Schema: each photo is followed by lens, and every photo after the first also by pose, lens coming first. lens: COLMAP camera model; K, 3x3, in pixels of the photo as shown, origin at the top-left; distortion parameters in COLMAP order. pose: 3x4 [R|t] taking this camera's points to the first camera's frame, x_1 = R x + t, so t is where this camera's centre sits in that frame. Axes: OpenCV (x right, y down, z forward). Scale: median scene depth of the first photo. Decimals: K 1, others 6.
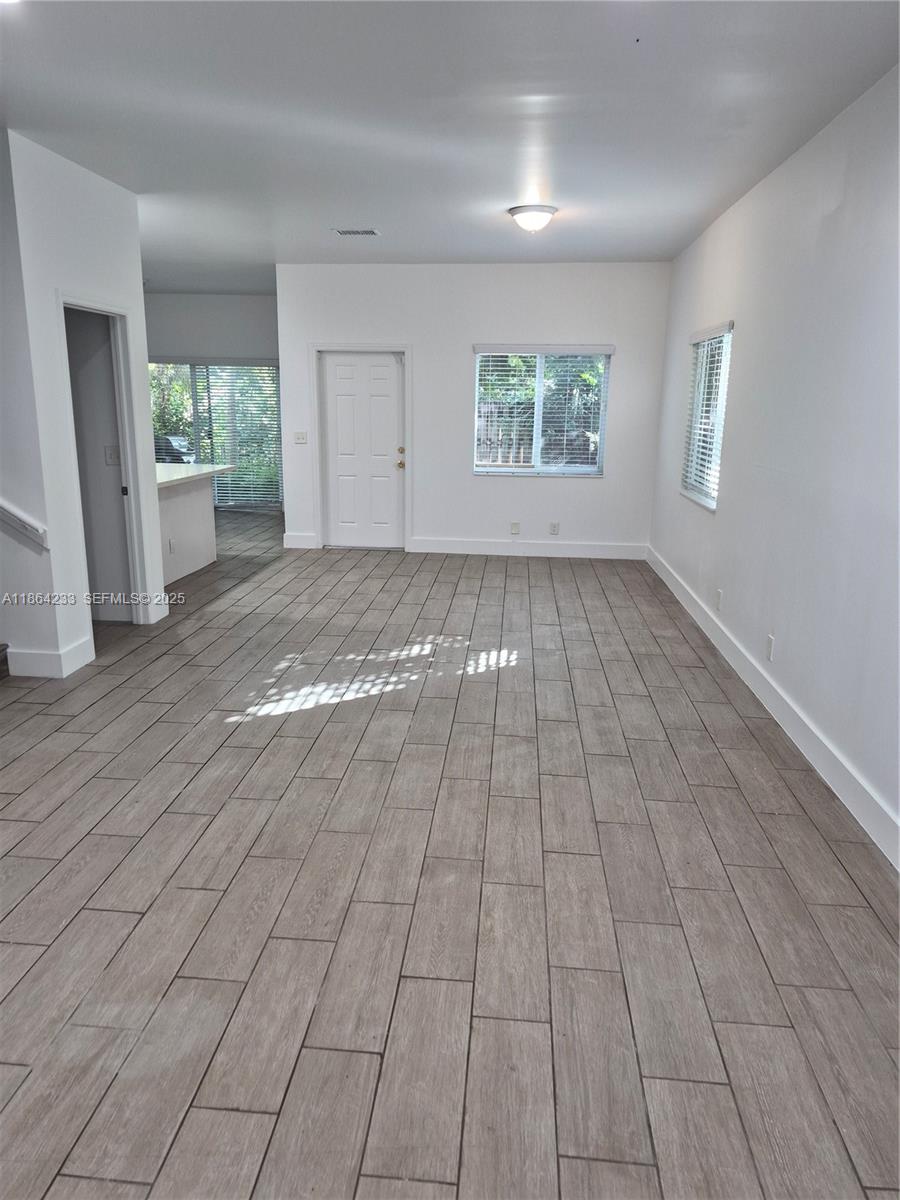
lens RADIAL K [[817.9, 0, 453.1], [0, 817.9, 592.9], [0, 0, 1]] dist [0.111030, -0.124138]
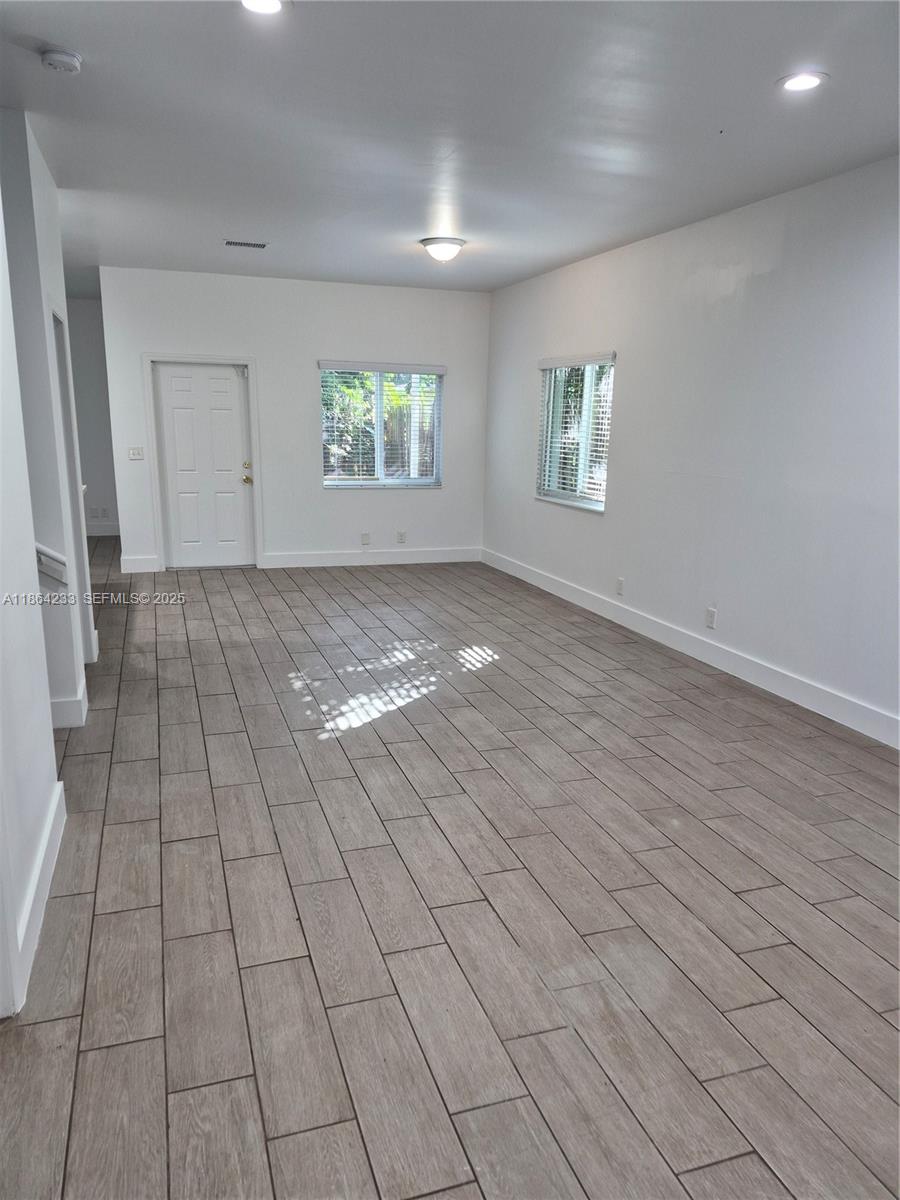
lens RADIAL K [[817.9, 0, 453.1], [0, 817.9, 592.9], [0, 0, 1]] dist [0.111030, -0.124138]
pose [[0.912105, -0.080549, 0.401965, -0.443736], [0.086225, 0.996268, 0.003986, -0.009607], [-0.400786, 0.031023, 0.915646, 0.015322]]
